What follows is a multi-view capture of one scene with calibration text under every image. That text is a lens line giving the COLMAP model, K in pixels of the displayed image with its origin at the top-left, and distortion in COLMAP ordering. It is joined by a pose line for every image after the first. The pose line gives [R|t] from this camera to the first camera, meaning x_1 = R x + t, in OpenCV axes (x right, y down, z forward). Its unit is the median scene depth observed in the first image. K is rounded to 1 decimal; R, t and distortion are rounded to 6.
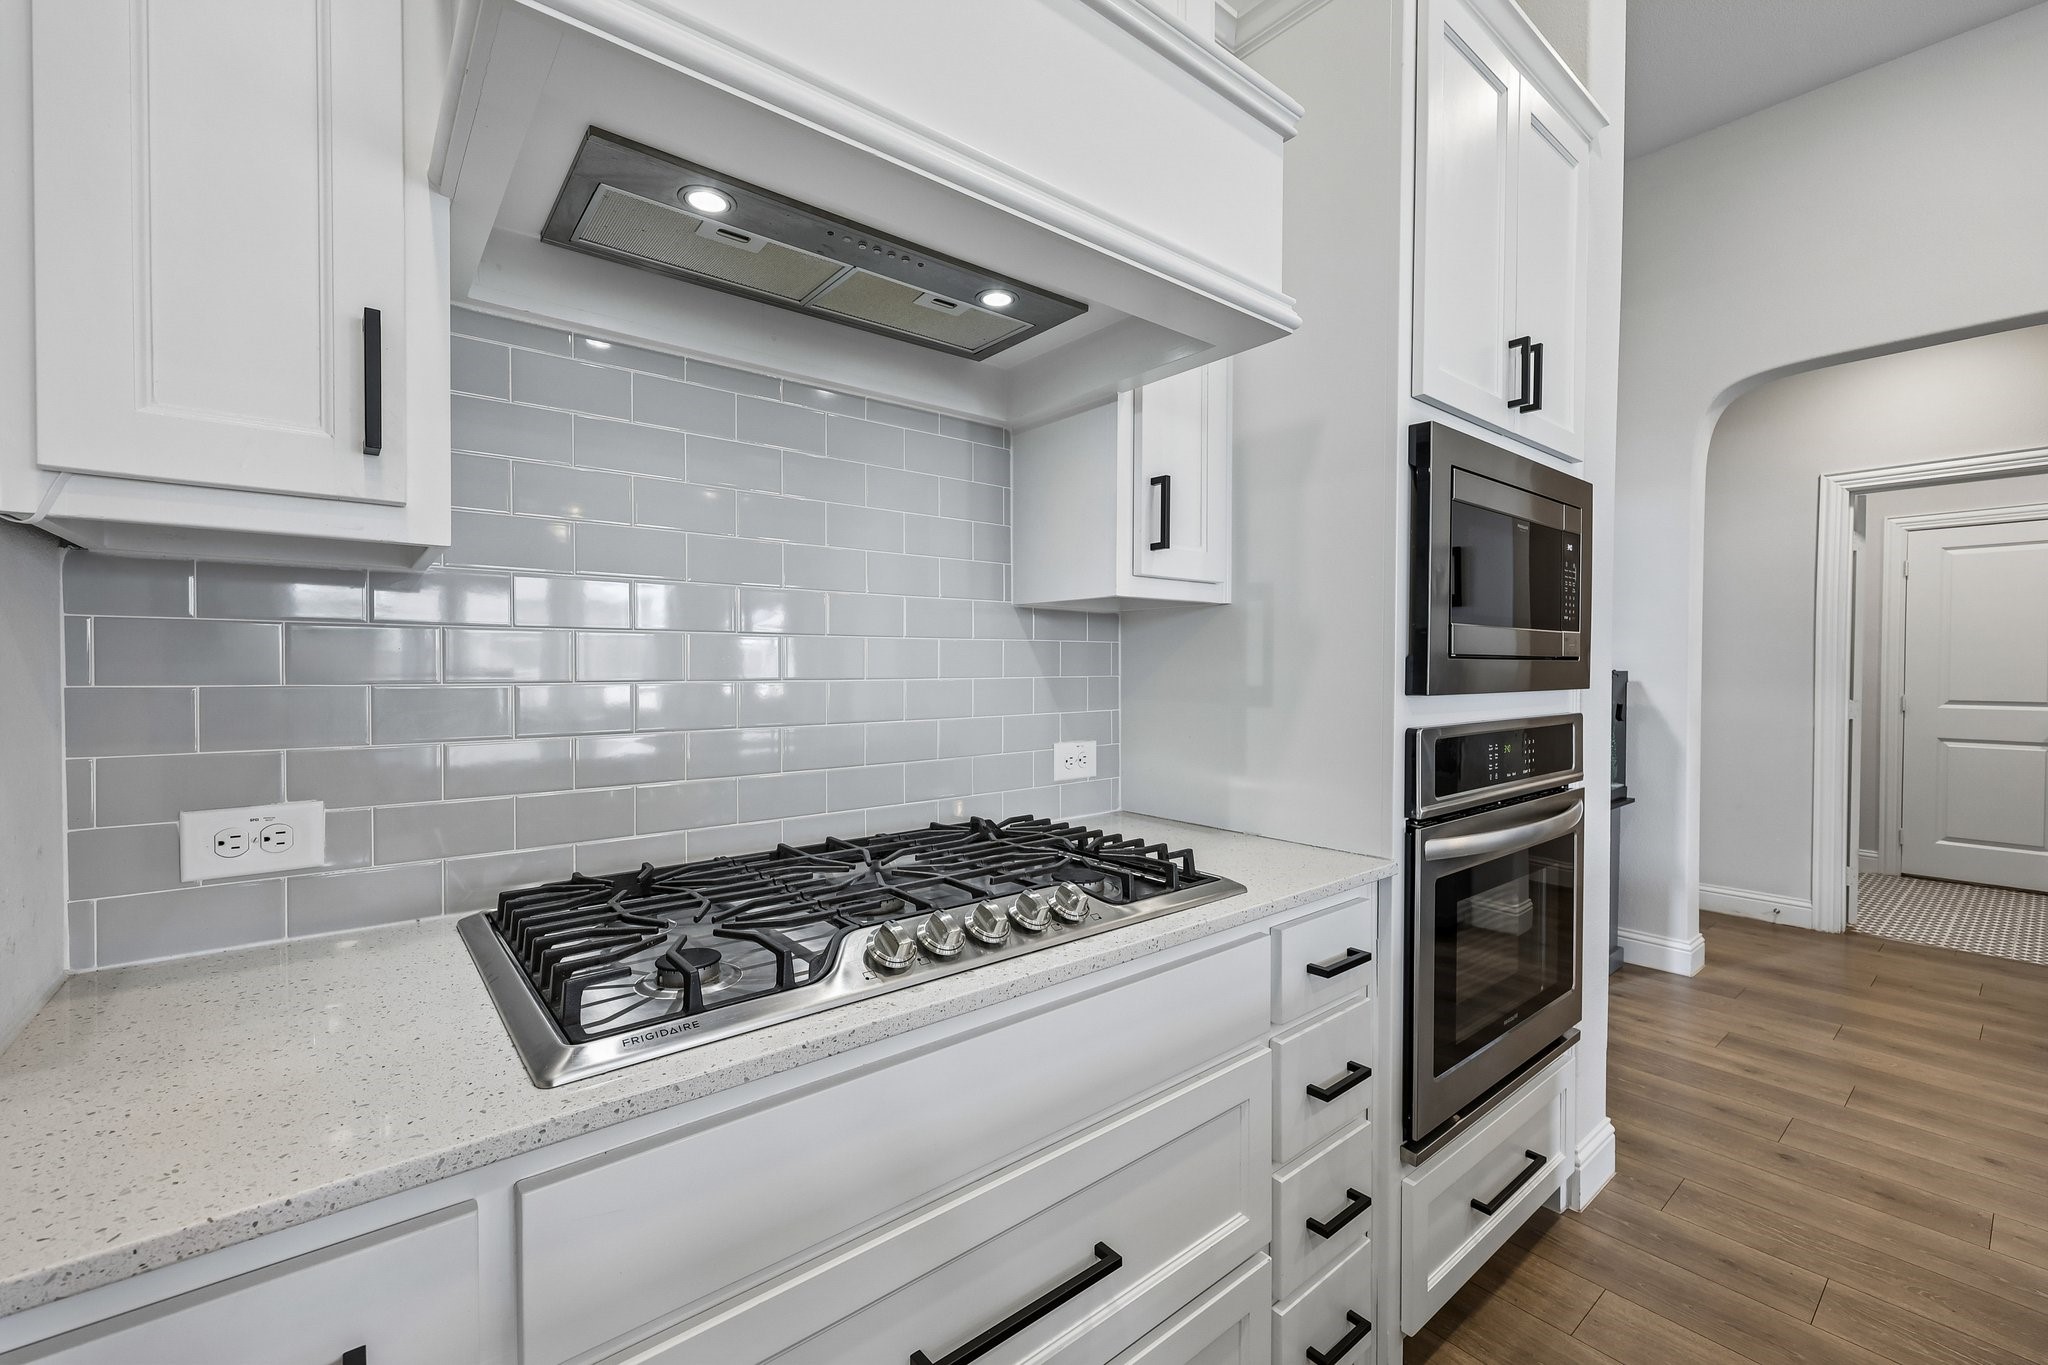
lens RADIAL K [[851.4, 0, 1028.2], [0, 851.4, 684.0], [0, 0, 1]] dist [-0.000368, -0.000240]
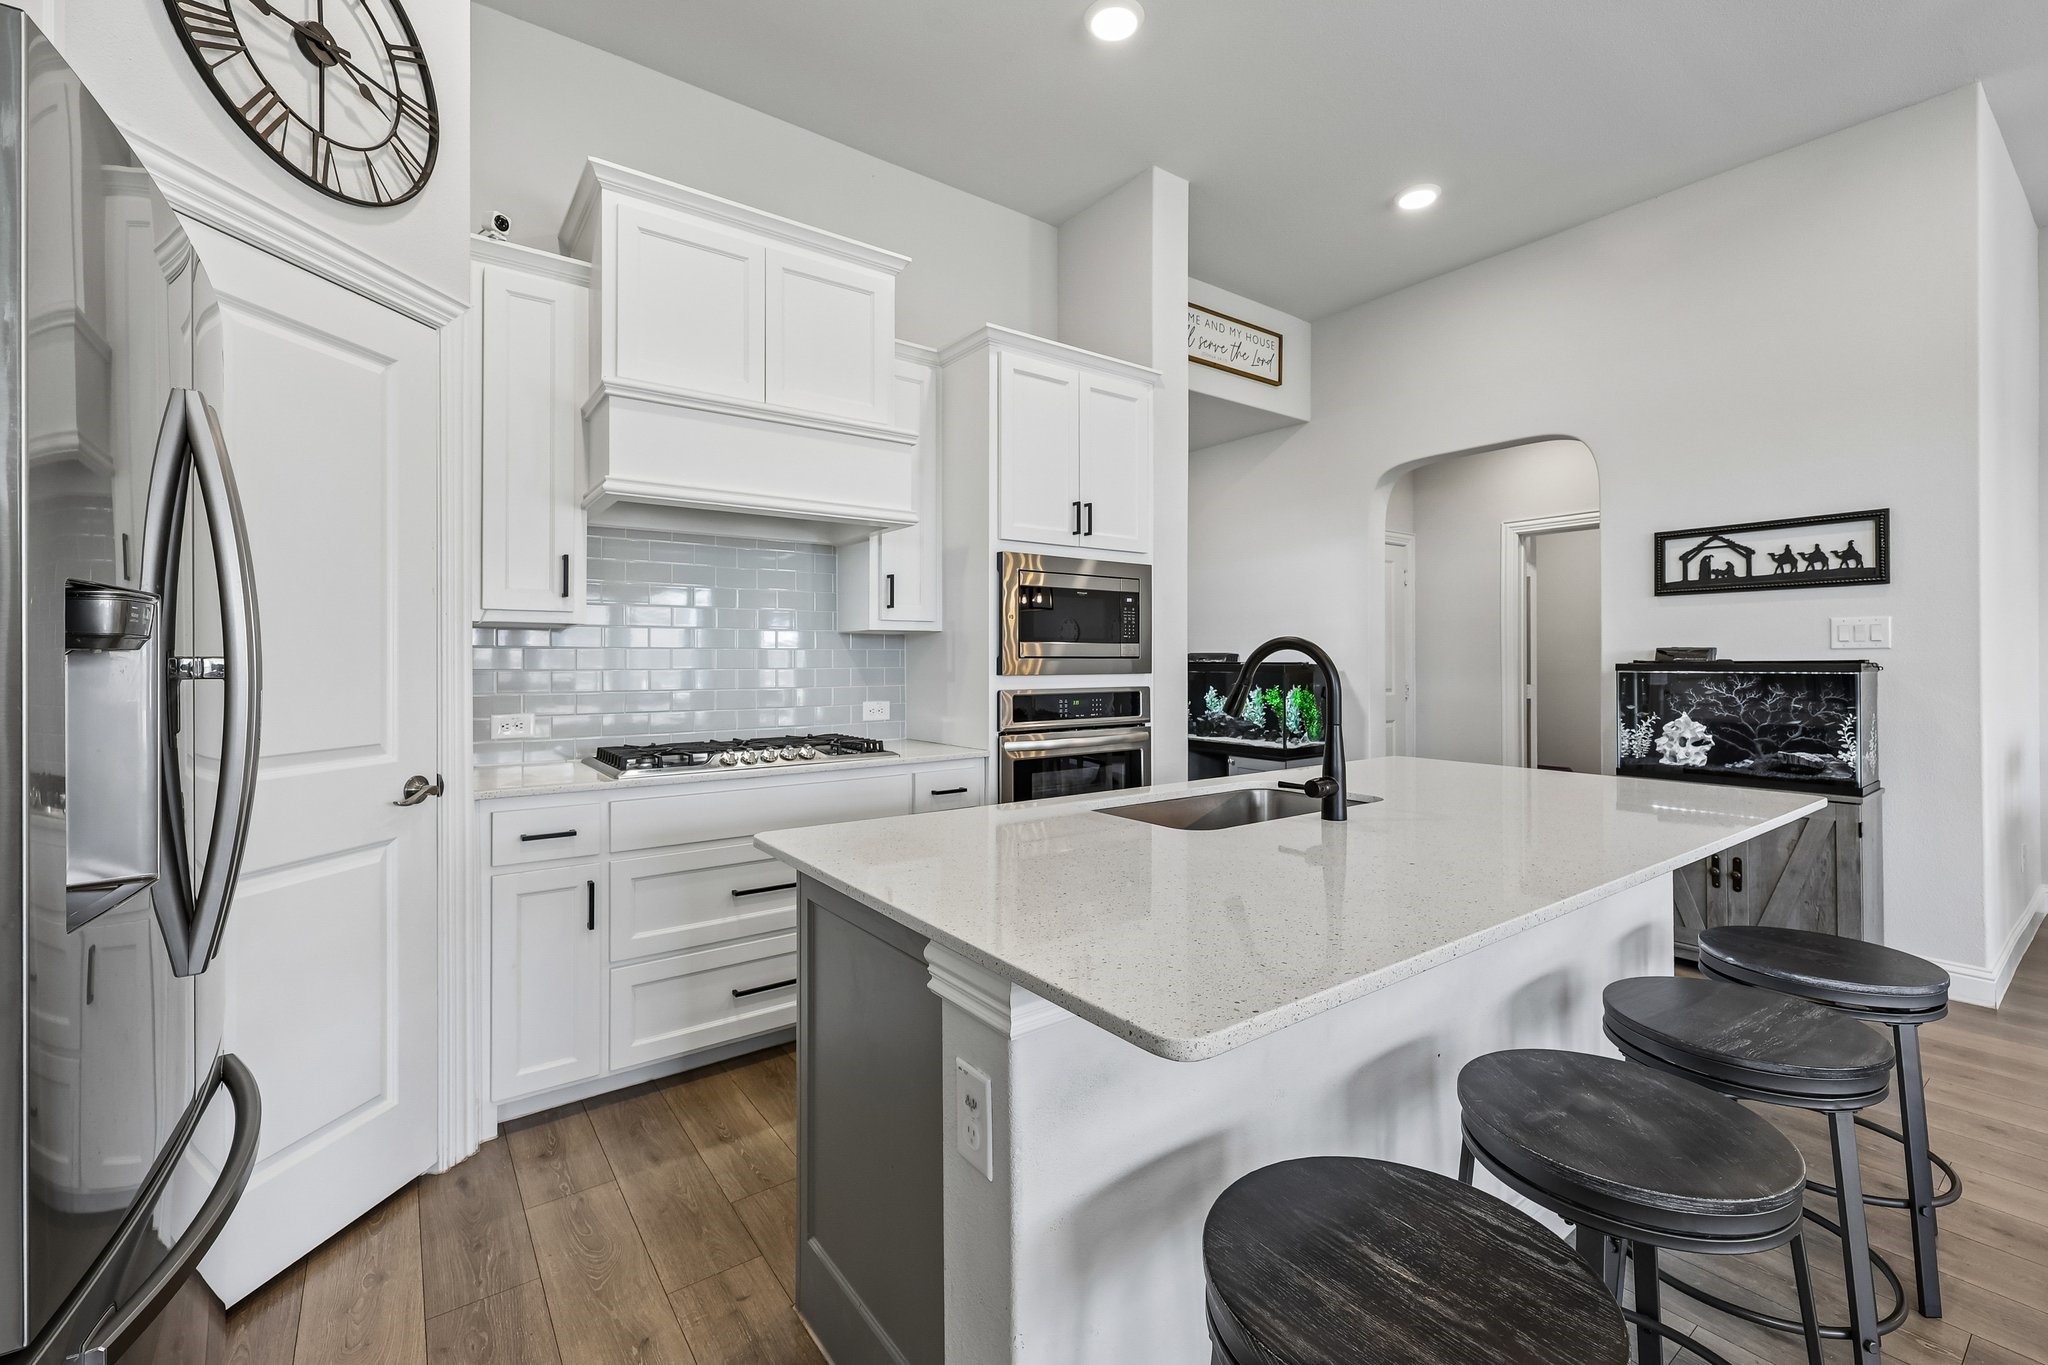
lens RADIAL K [[851.4, 0, 1021.6], [0, 851.4, 663.0], [0, 0, 1]] dist [-0.000368, -0.000240]
pose [[0.998352, -0.002400, -0.057333, 0.600008], [0.001288, 0.999810, -0.019430, 0.022763], [0.057369, 0.019325, 0.998166, -1.111752]]
